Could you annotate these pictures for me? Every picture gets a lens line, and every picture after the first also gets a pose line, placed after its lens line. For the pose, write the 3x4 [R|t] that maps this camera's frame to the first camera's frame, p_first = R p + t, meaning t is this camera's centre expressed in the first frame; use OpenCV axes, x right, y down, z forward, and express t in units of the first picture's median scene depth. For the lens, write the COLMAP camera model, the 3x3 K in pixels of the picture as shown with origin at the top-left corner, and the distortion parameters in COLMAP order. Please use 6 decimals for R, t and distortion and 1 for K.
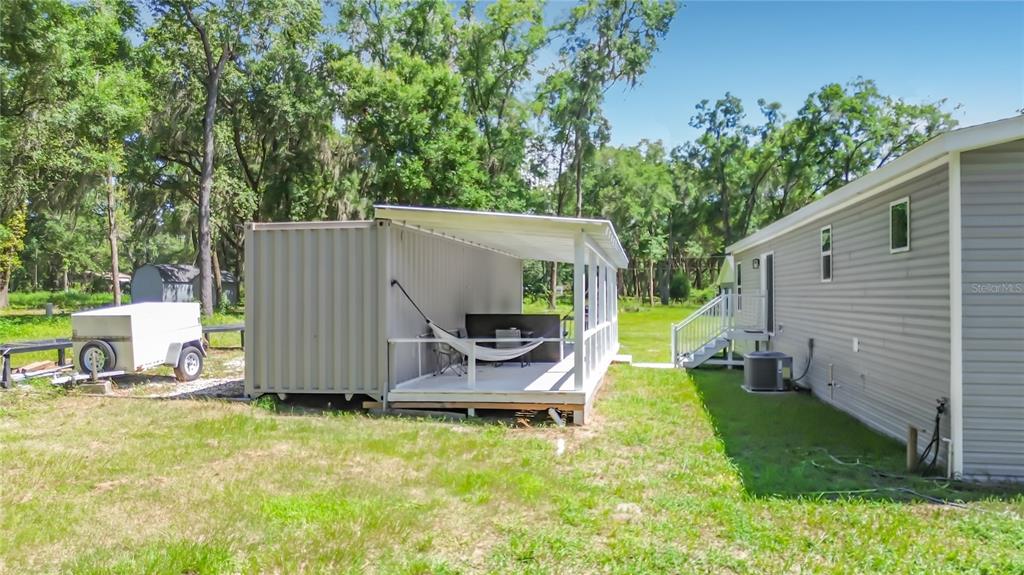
lens RADIAL K [[741.0, 0, 512.0], [0, 741.0, 287.5], [0, 0, 1]] dist [0.075823, -0.001895]
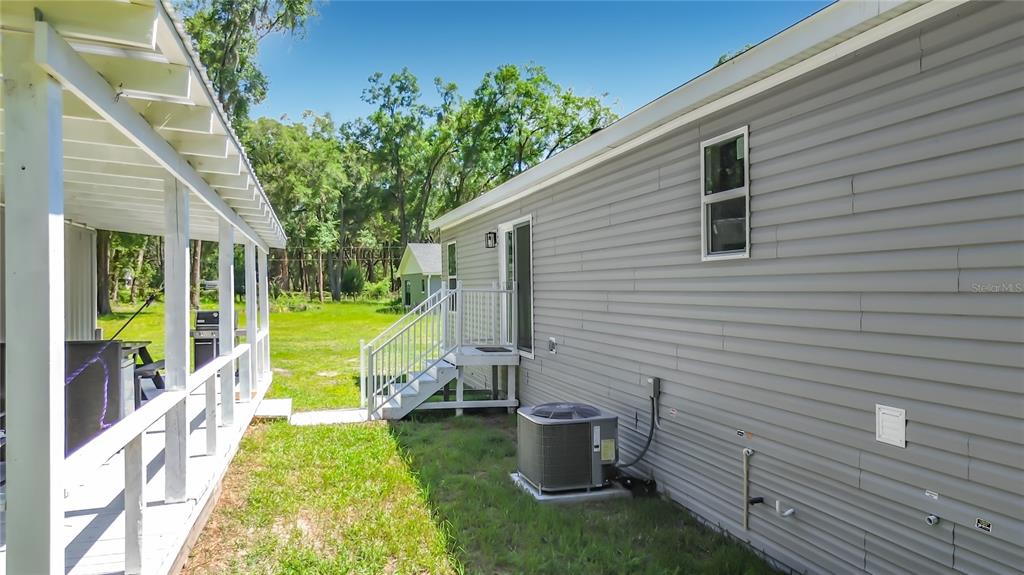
lens RADIAL K [[753.8, 0, 477.4], [0, 753.8, 289.7], [0, 0, 1]] dist [0.047984, -0.000648]
pose [[0.924493, -0.011649, 0.381022, 0.022164], [0.007585, 0.999897, 0.012167, 0.000655], [-0.381124, -0.008358, 0.924486, 0.125117]]
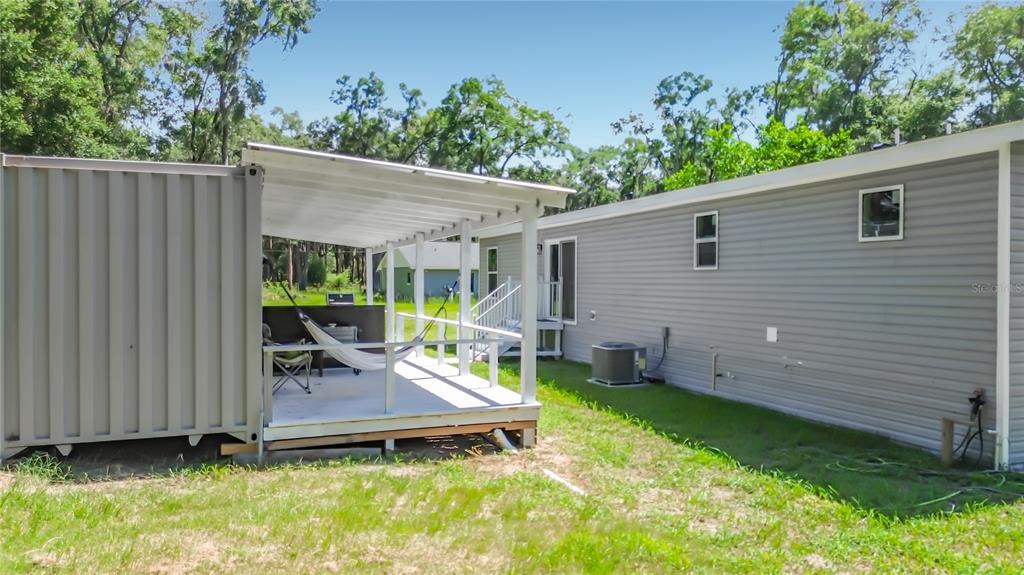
lens RADIAL K [[758.2, 0, 512.0], [0, 758.2, 287.5], [0, 0, 1]] dist [0.086150, -0.088454]
pose [[0.863419, 0.002369, 0.504482, -0.057037], [-0.012587, 0.999779, 0.016848, 0.000391], [-0.504330, -0.020897, 0.863258, 0.053862]]
